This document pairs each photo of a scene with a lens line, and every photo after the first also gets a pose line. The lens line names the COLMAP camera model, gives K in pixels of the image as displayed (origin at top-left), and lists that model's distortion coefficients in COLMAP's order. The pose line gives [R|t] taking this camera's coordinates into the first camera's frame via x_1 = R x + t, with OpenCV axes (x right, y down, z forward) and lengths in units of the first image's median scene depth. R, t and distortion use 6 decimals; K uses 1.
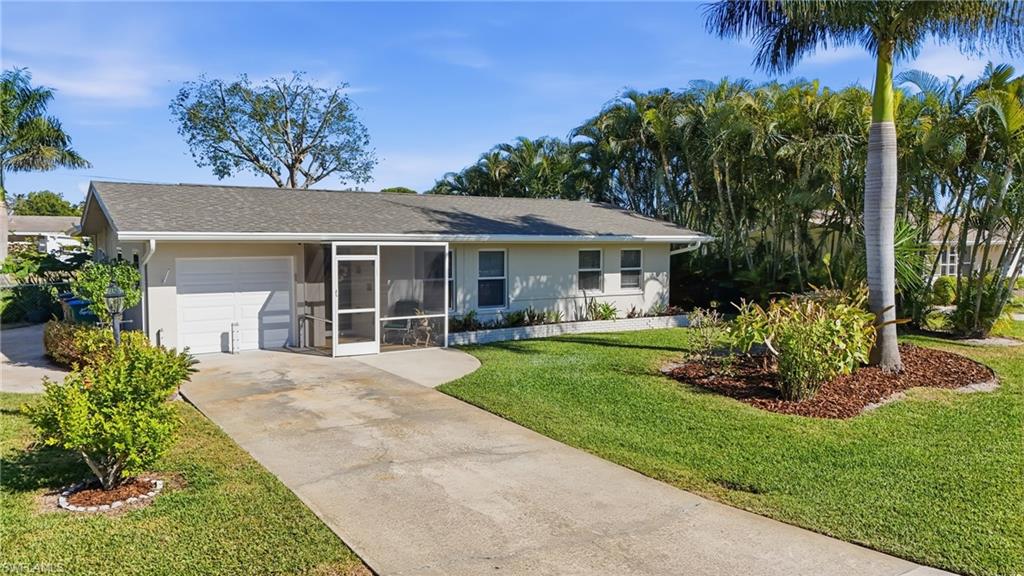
lens RADIAL K [[734.0, 0, 511.7], [0, 734.0, 287.4], [0, 0, 1]] dist [0.048471, 0.002222]
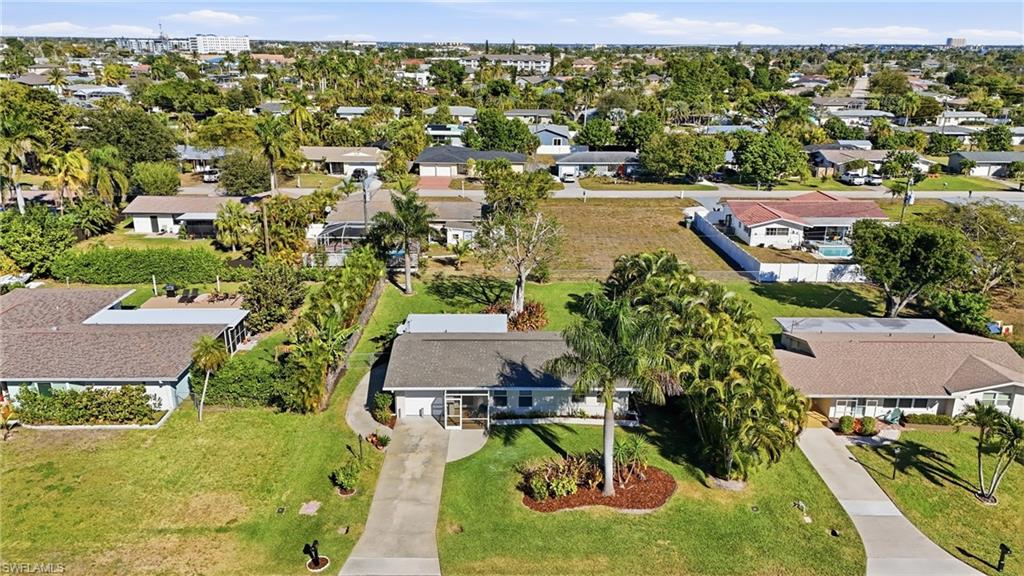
lens RADIAL K [[734.0, 0, 511.6], [0, 734.0, 286.6], [0, 0, 1]] dist [0.048471, 0.002222]
pose [[0.829615, 0.174451, -0.530383, 1.414738], [-0.037046, 0.965040, 0.259470, -1.209077], [0.557106, -0.195612, 0.807074, -1.103875]]
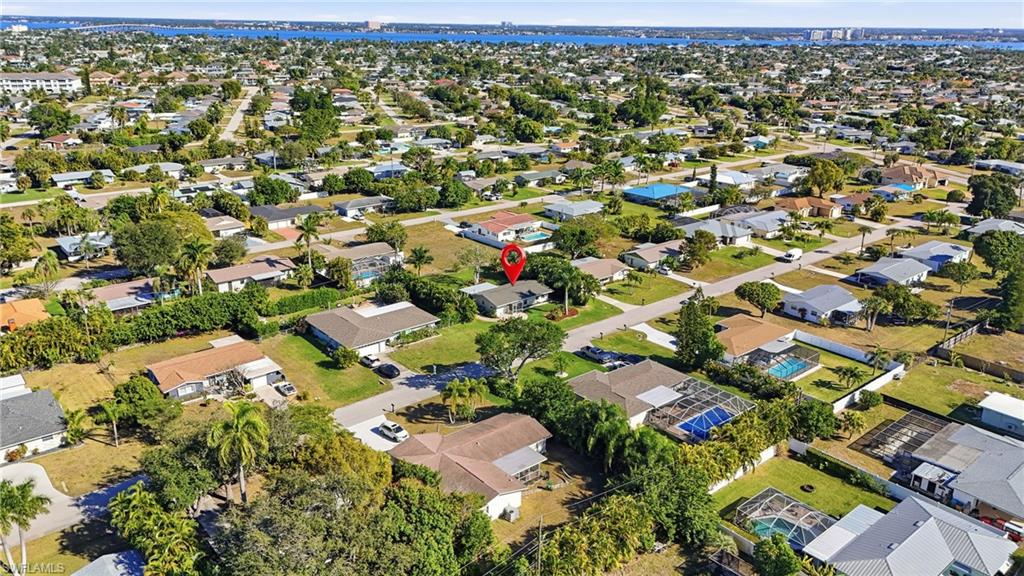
lens RADIAL K [[734.0, 0, 511.7], [0, 734.0, 288.6], [0, 0, 1]] dist [0.048471, 0.002222]
pose [[0.994800, -0.025145, 0.098699, -1.211697], [-0.003039, 0.961288, 0.275530, -2.885091], [-0.101806, -0.274397, 0.956212, -8.140003]]
